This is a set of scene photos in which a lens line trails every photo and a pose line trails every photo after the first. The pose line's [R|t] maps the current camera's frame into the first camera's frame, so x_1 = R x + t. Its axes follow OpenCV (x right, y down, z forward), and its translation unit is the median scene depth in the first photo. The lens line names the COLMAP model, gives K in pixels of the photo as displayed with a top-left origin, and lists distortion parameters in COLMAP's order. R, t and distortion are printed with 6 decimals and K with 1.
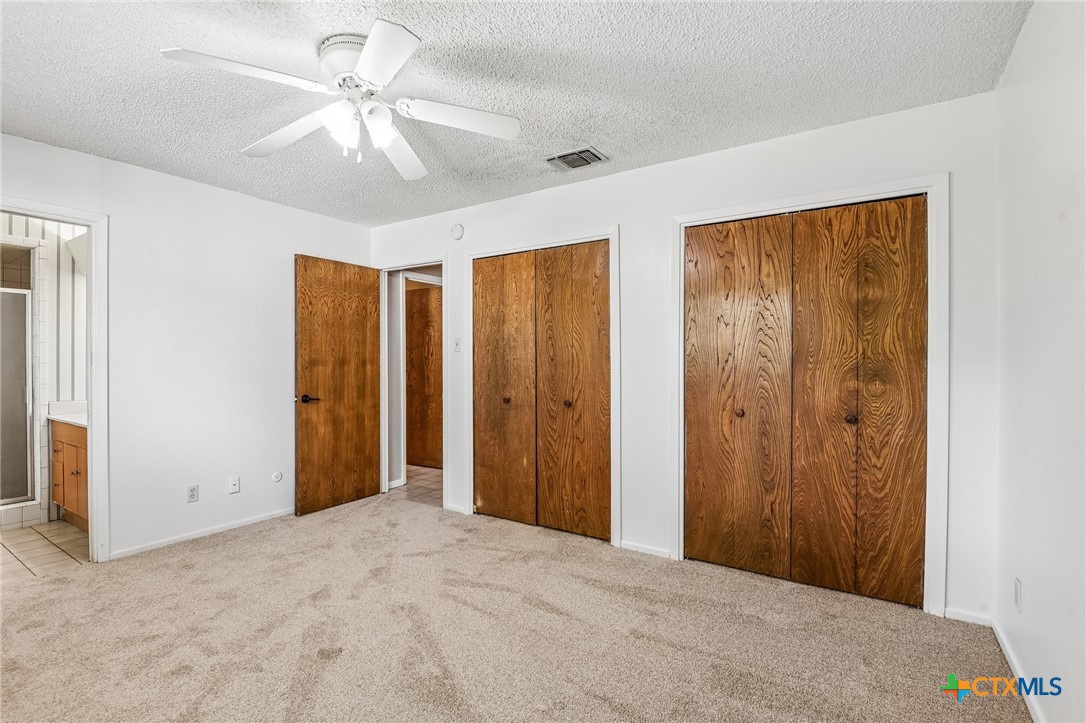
lens RADIAL K [[511.8, 0, 546.4], [0, 511.8, 360.3], [0, 0, 1]] dist [-0.000537, -0.010164]
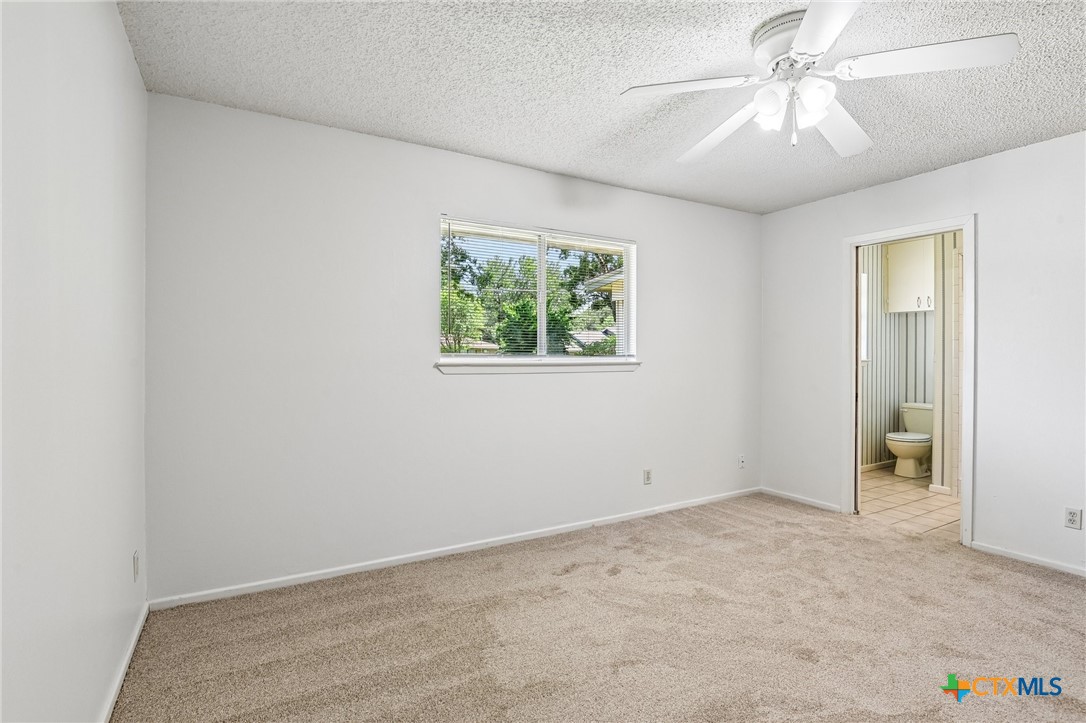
lens RADIAL K [[526.6, 0, 543.0], [0, 526.6, 361.5], [0, 0, 1]] dist [-0.001501, -0.000112]
pose [[-0.462574, 0.007968, -0.886545, 0.401093], [-0.003498, 0.999935, 0.010812, 0.007164], [0.886574, 0.008102, -0.462516, 0.598737]]
